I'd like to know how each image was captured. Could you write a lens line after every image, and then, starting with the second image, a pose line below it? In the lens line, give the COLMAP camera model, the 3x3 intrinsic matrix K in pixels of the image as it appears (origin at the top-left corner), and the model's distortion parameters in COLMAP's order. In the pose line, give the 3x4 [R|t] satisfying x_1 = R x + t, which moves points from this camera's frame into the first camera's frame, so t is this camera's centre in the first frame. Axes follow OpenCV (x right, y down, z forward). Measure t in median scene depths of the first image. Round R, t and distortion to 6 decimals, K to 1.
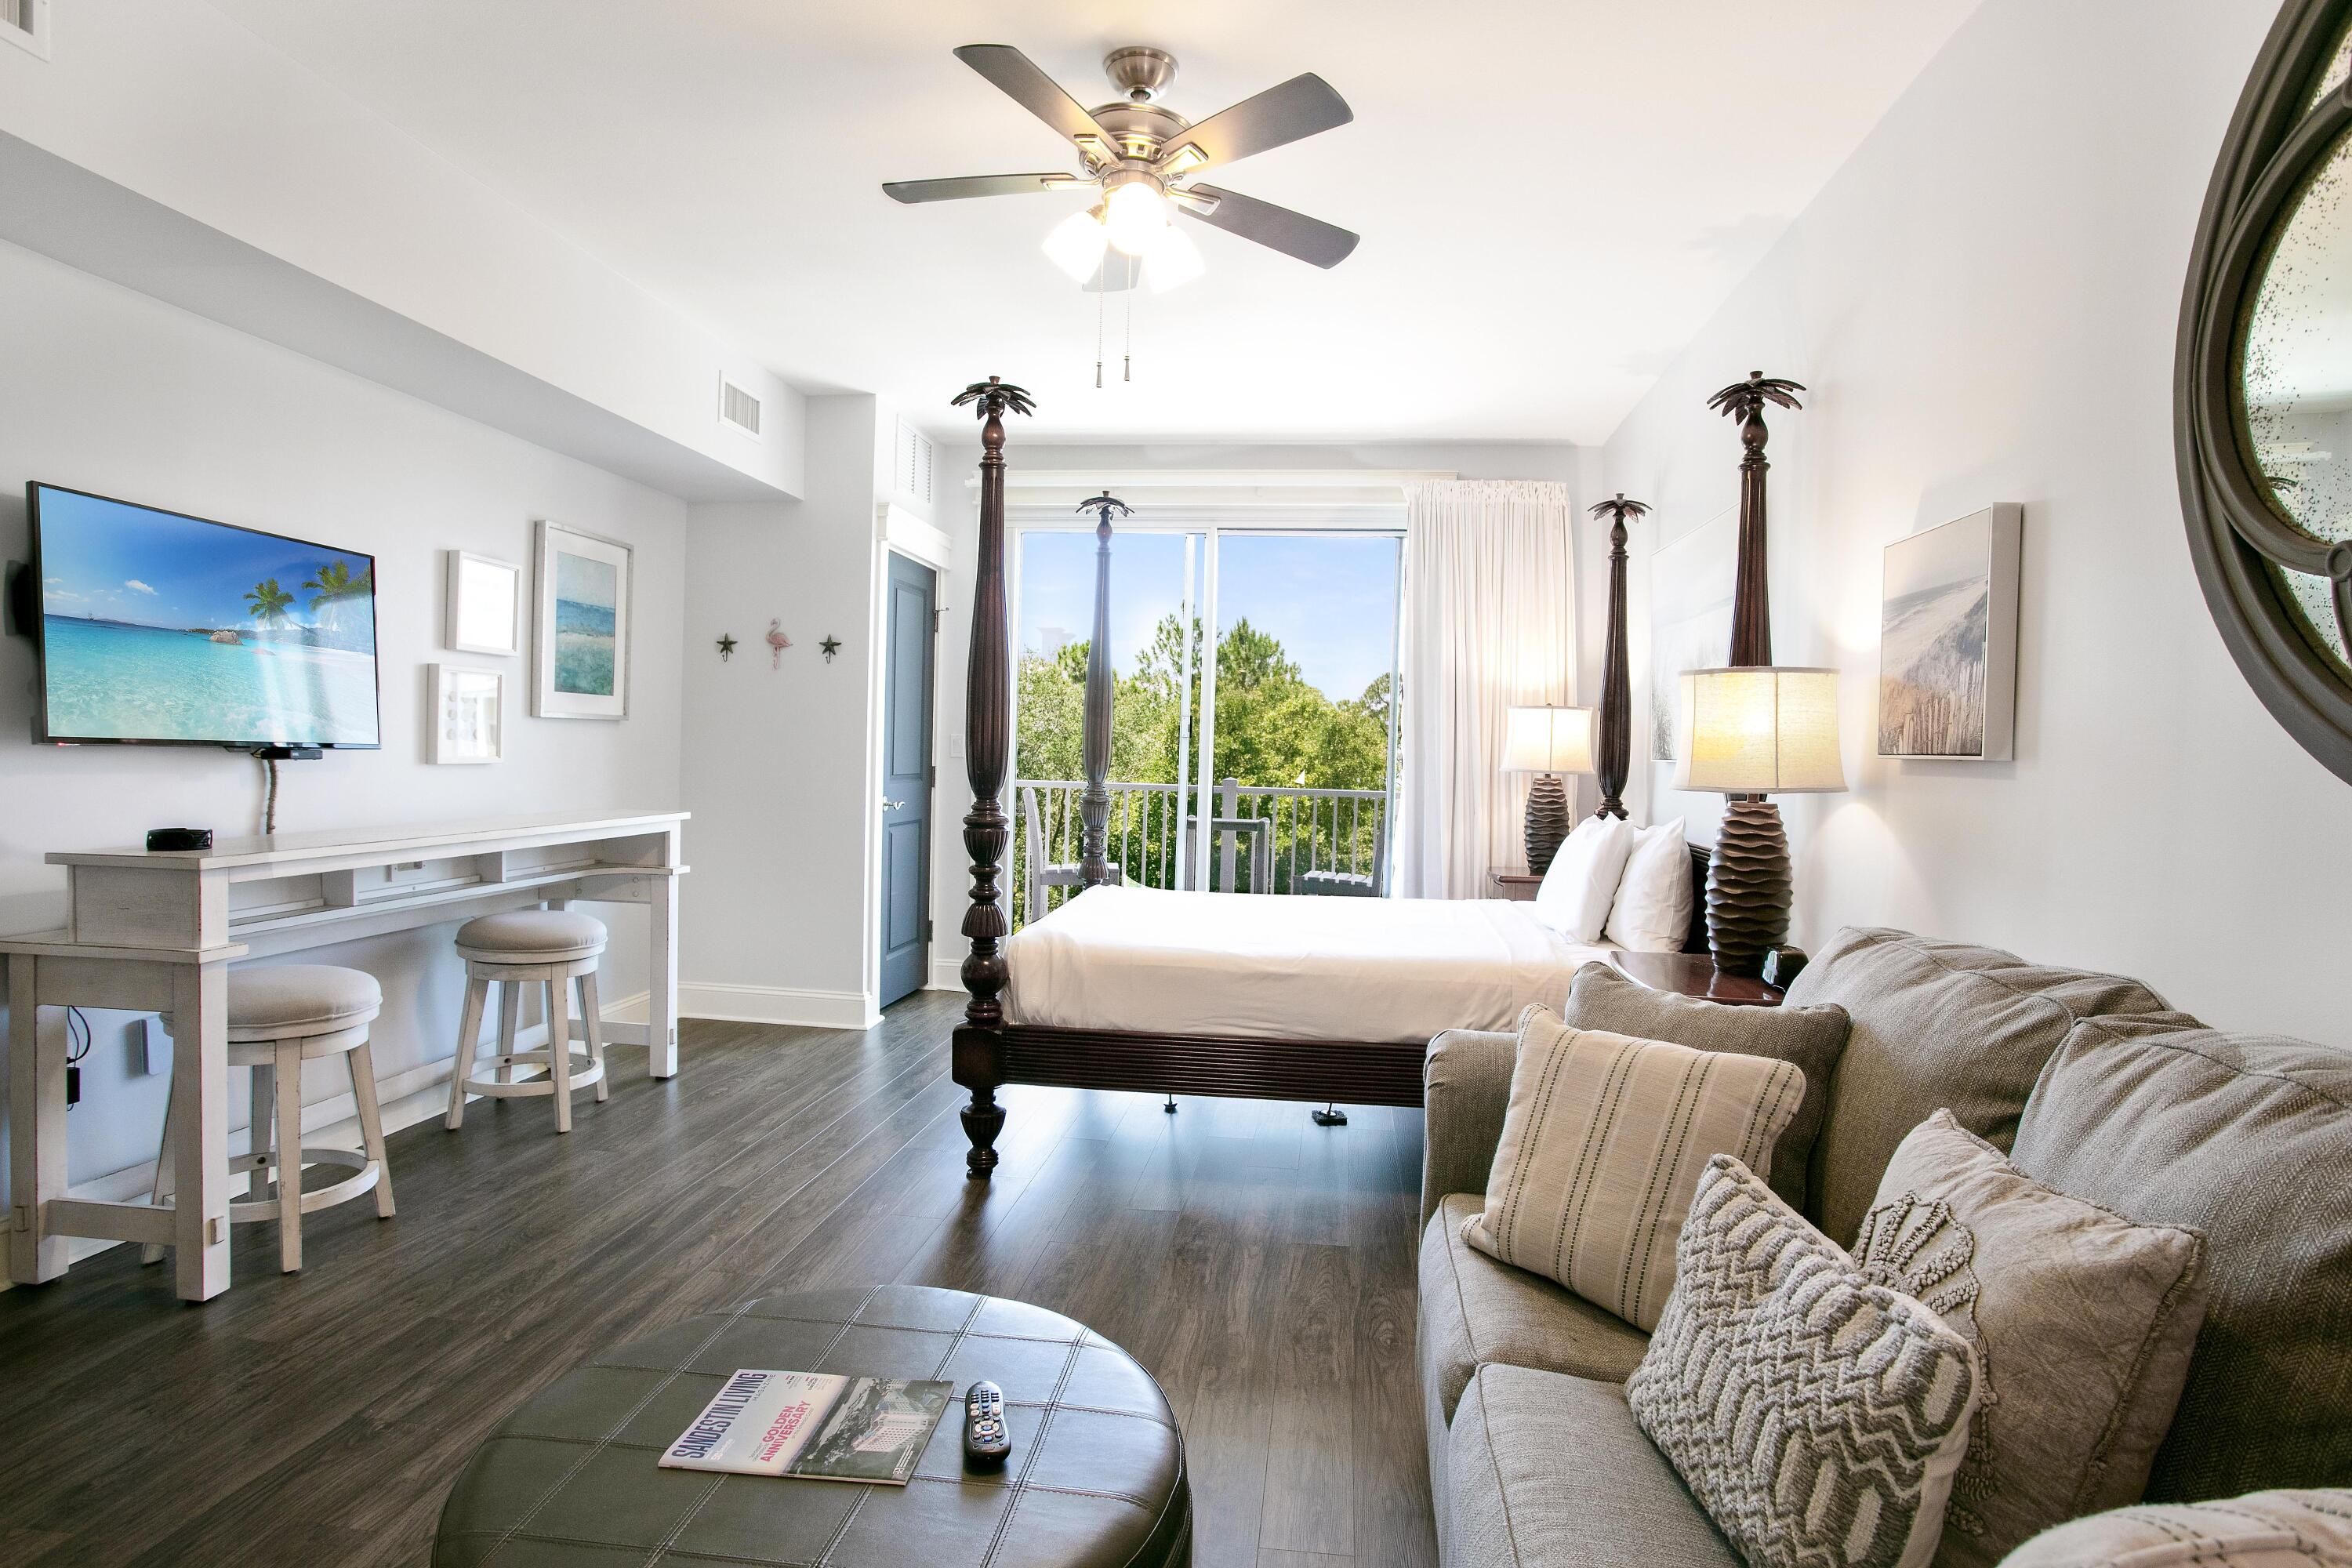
lens RADIAL K [[1236.1, 0, 1200.5], [0, 1236.1, 775.7], [0, 0, 1]] dist [-0.061948, 0.018906]
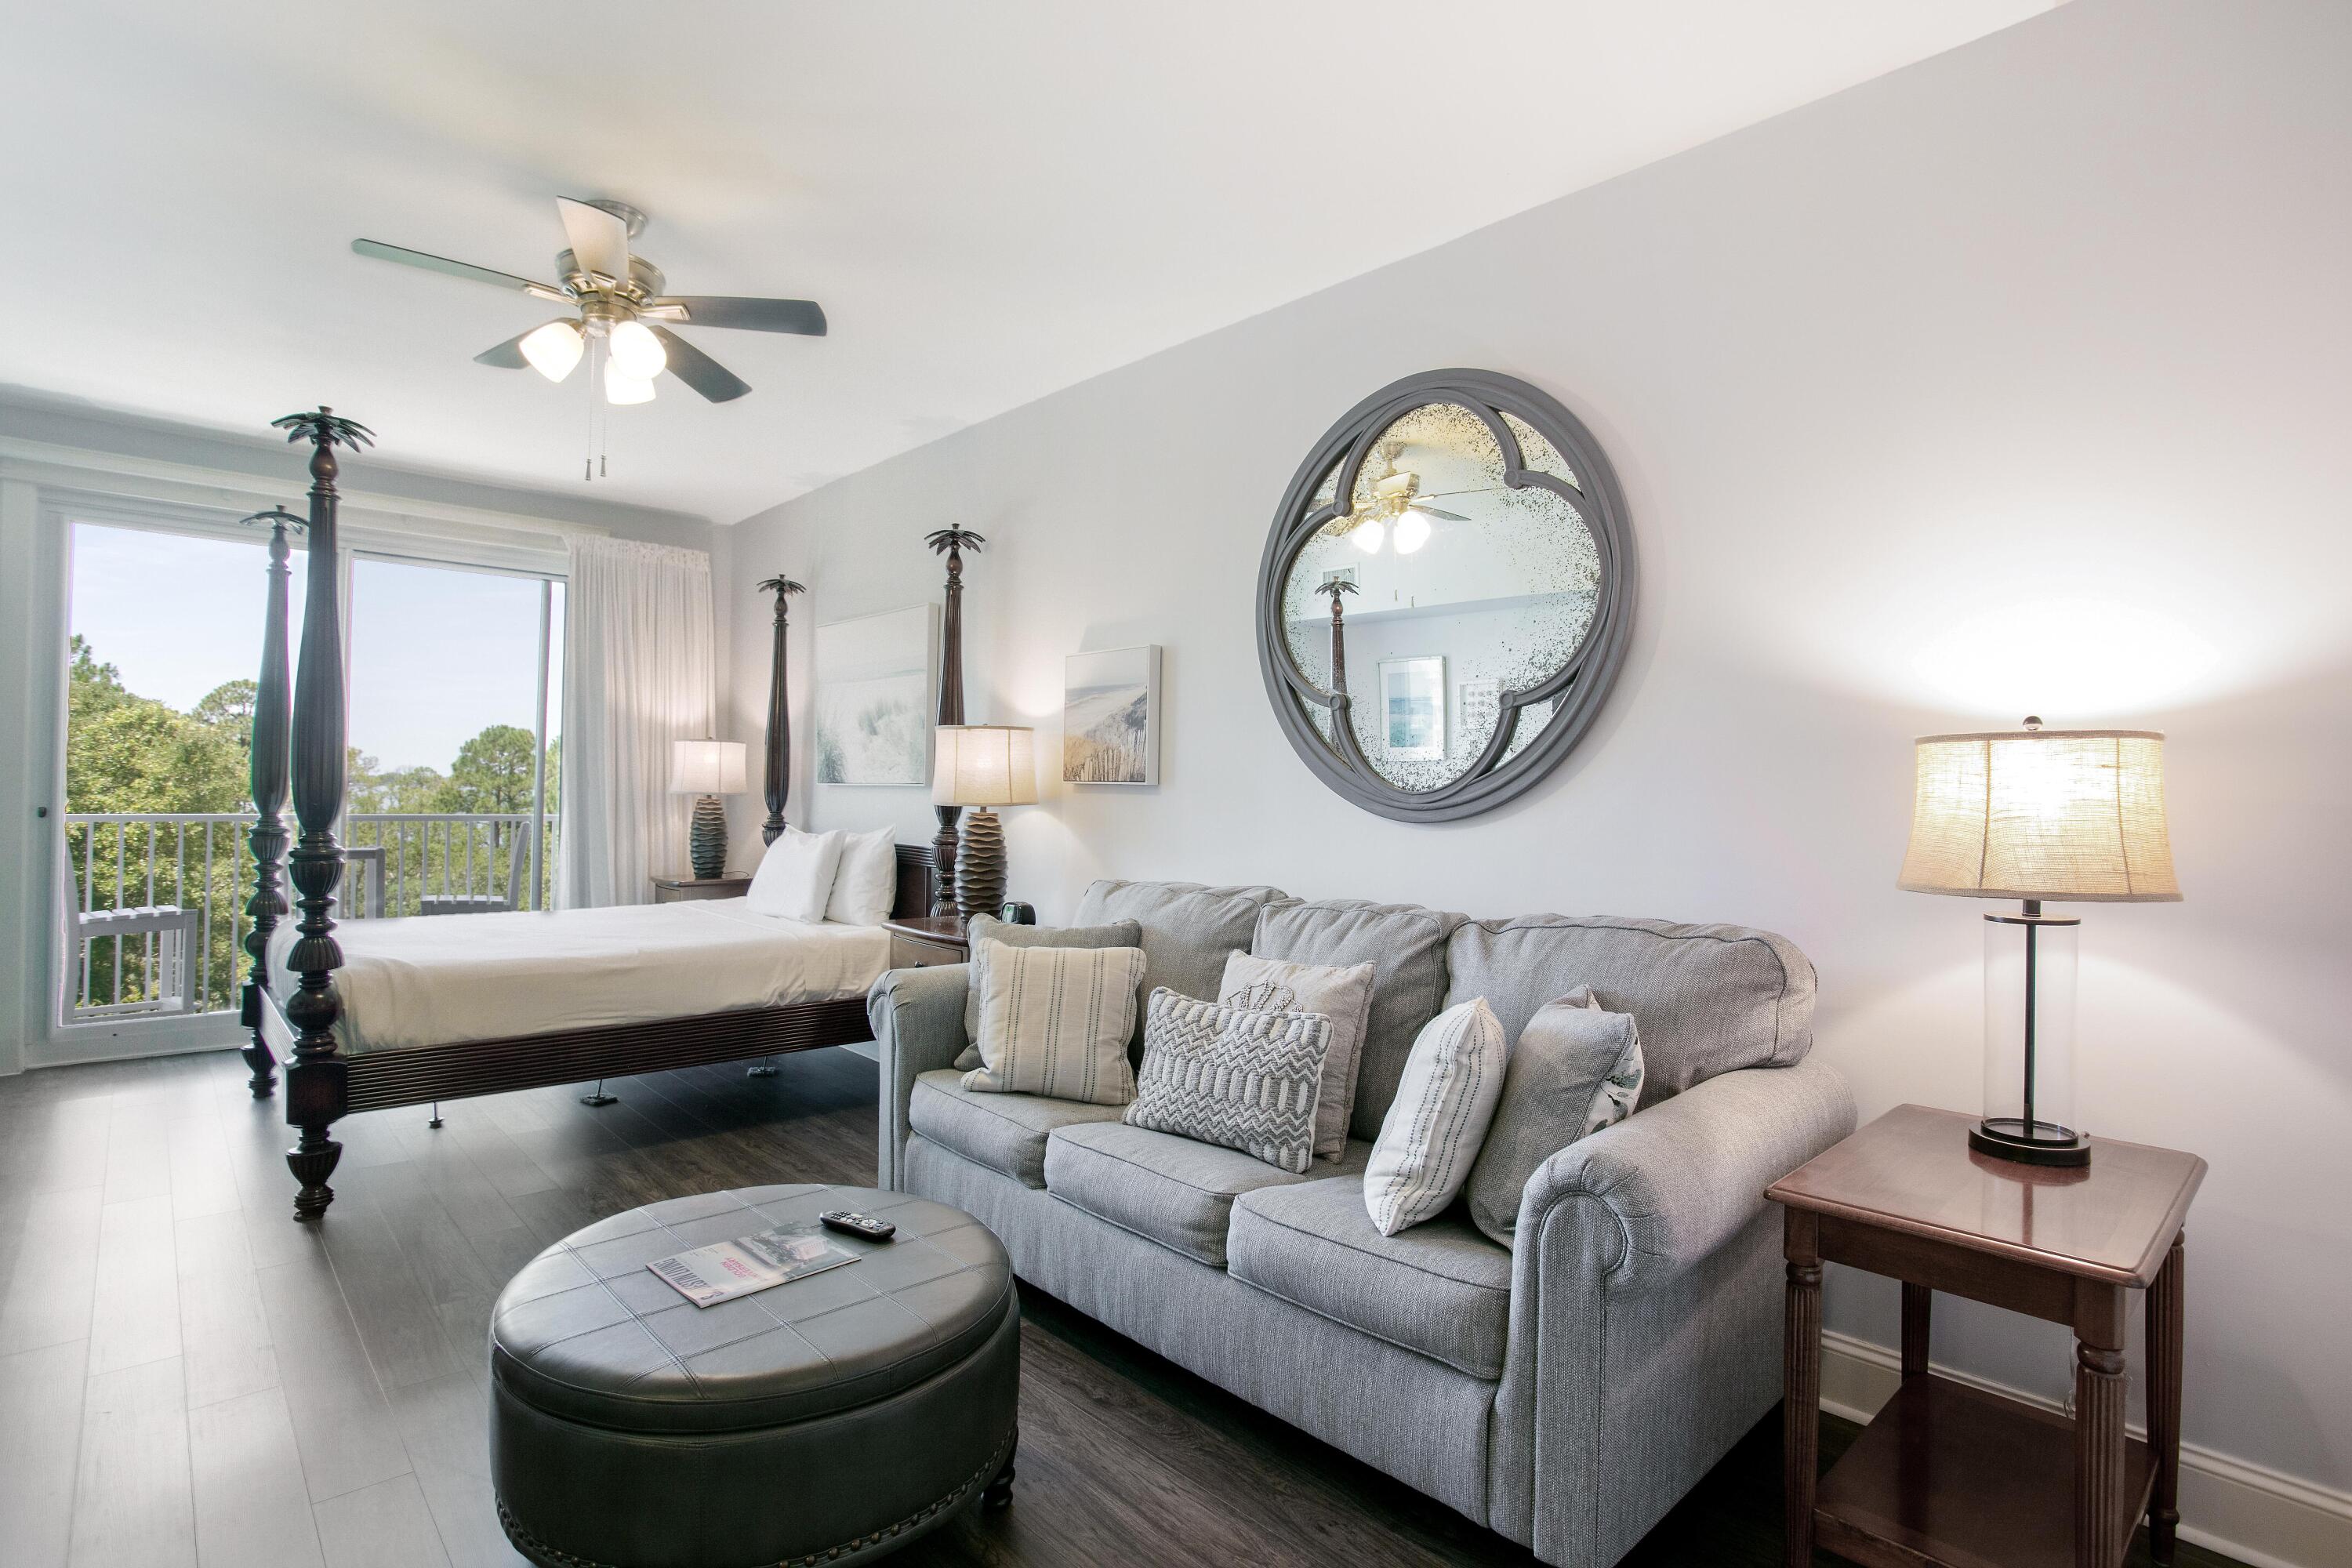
lens RADIAL K [[1133.3, 0, 1158.2], [0, 1133.3, 785.9], [0, 0, 1]] dist [-0.041779, 0.011408]
pose [[0.663111, -0.011402, 0.748434, -0.415362], [0.015634, 0.999877, 0.001381, -0.008901], [-0.748358, 0.010785, 0.663208, -0.101692]]
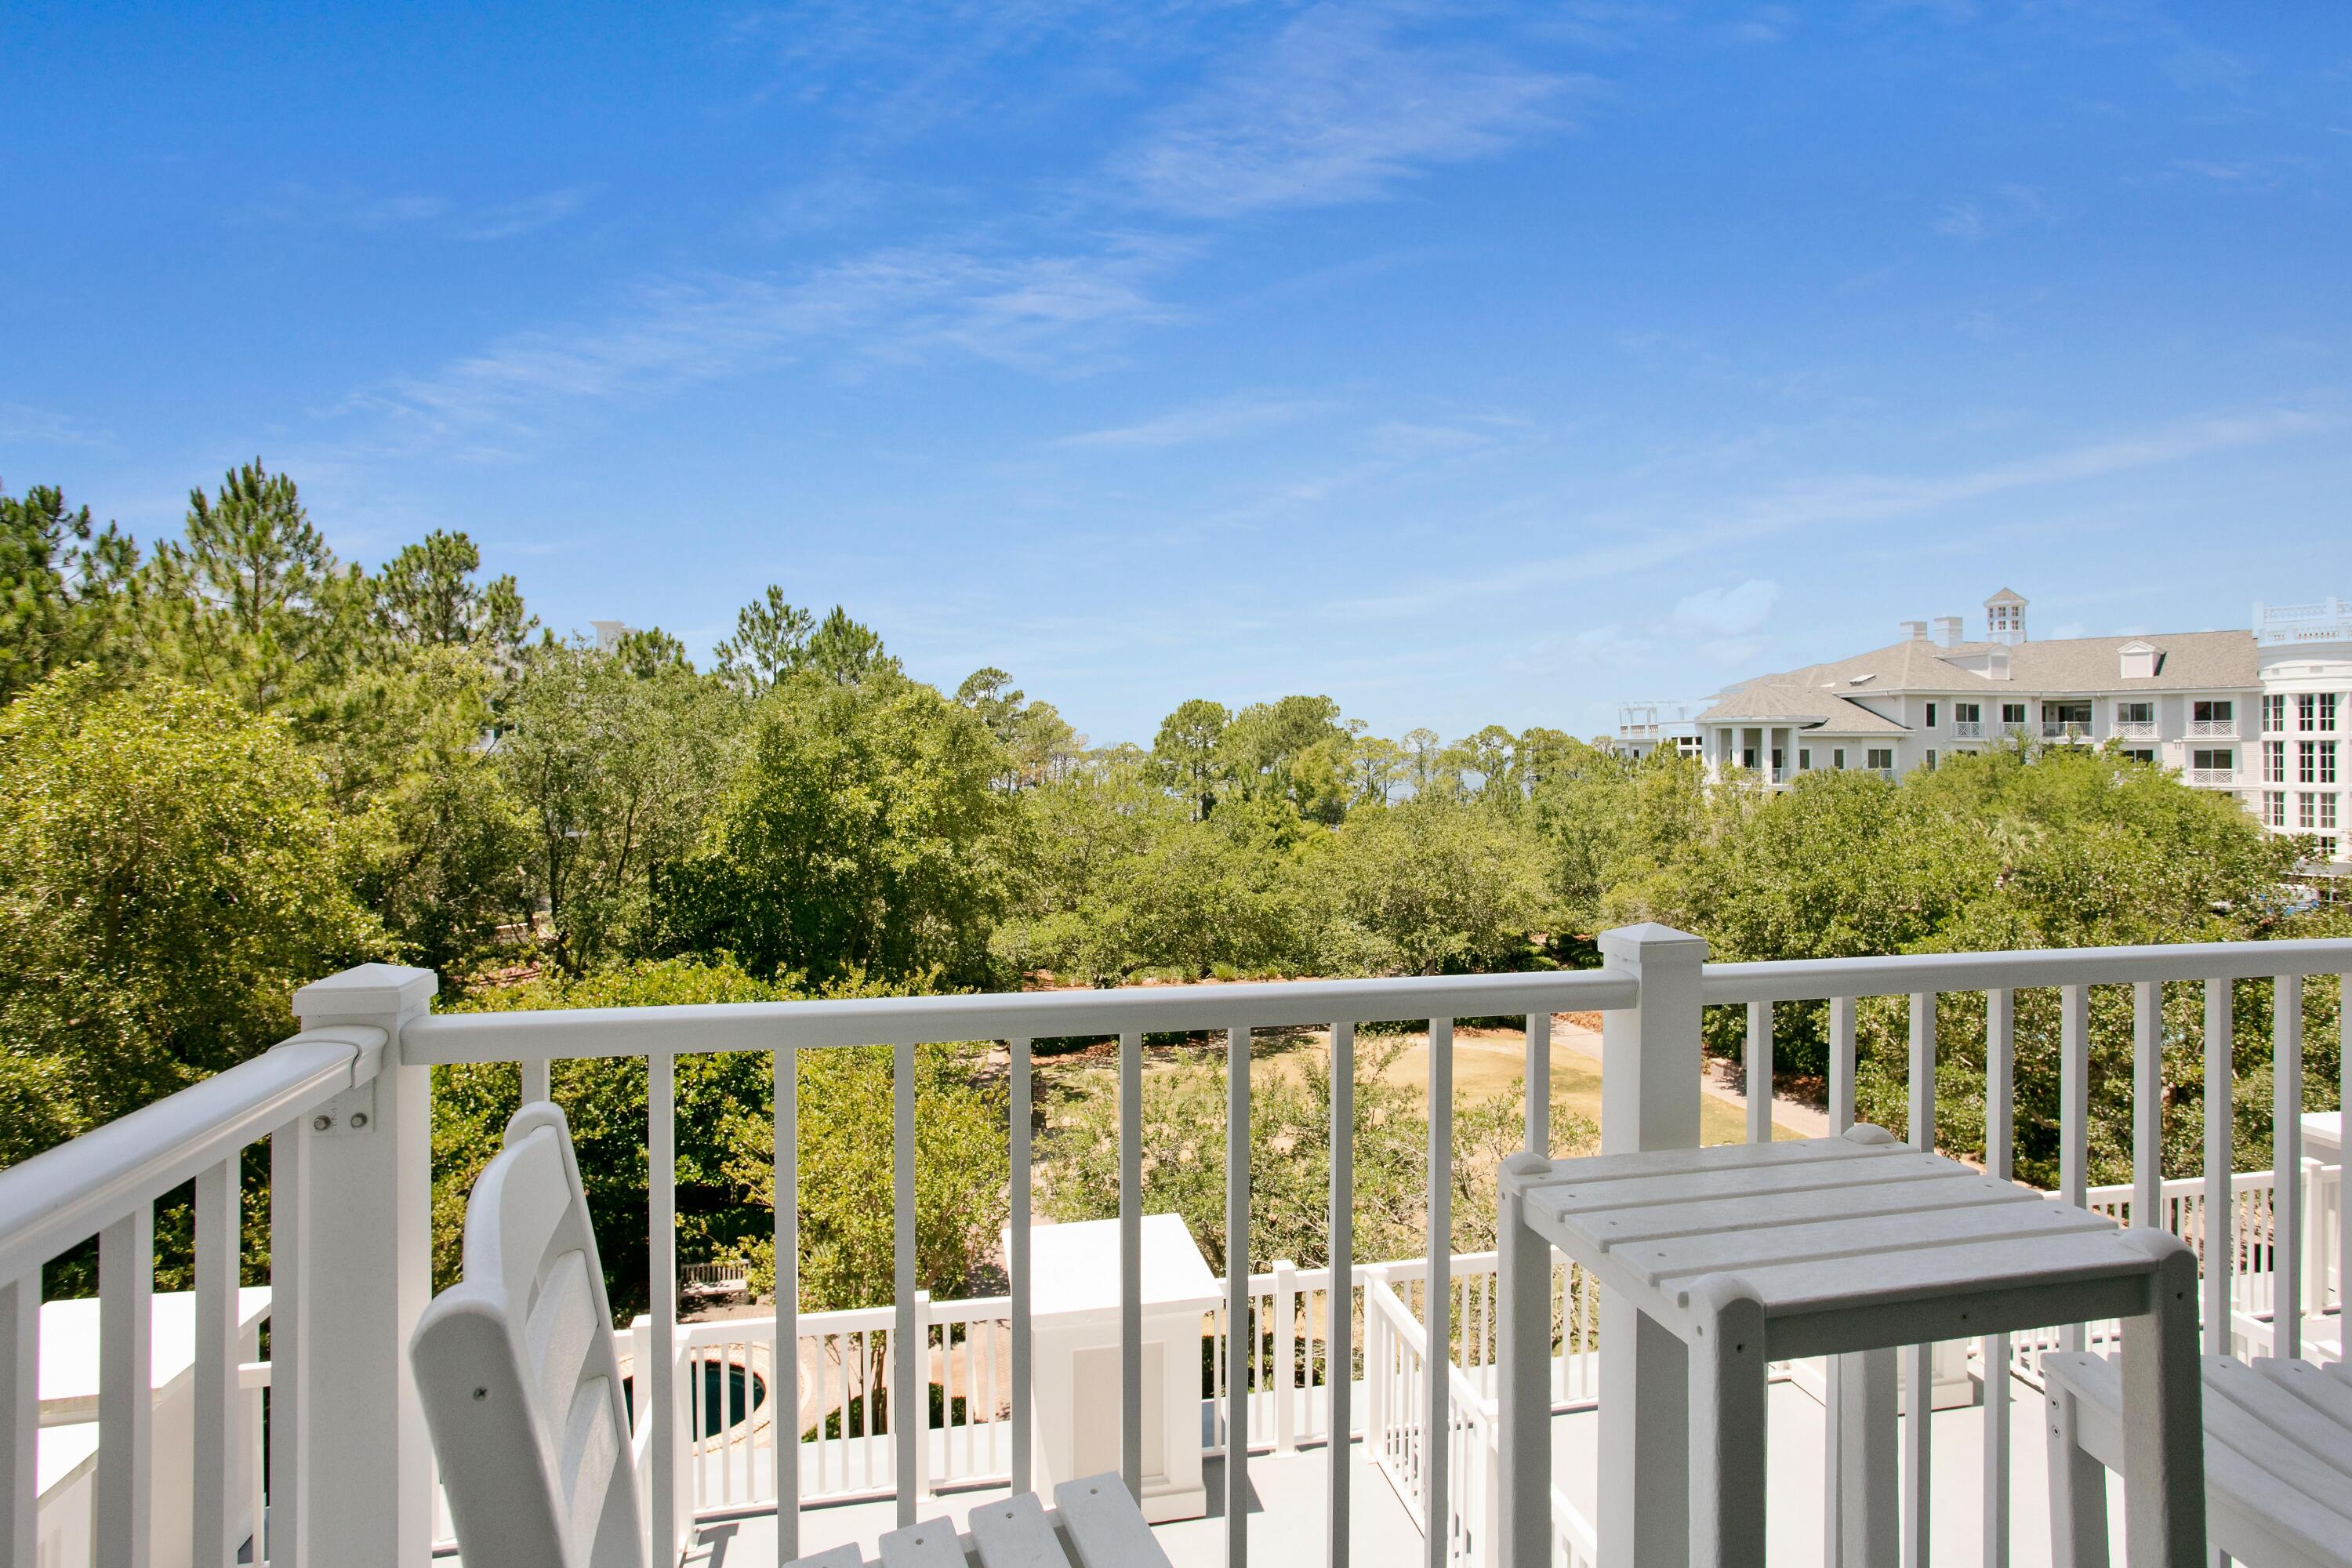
lens RADIAL K [[1271.5, 0, 1163.6], [0, 1271.5, 753.7], [0, 0, 1]] dist [-0.010329, 0.026087]
pose [[0.957637, -0.026533, 0.286753, -0.245013], [0.031249, 0.999441, -0.011883, -0.071702], [-0.286278, 0.020341, 0.957931, 1.794643]]
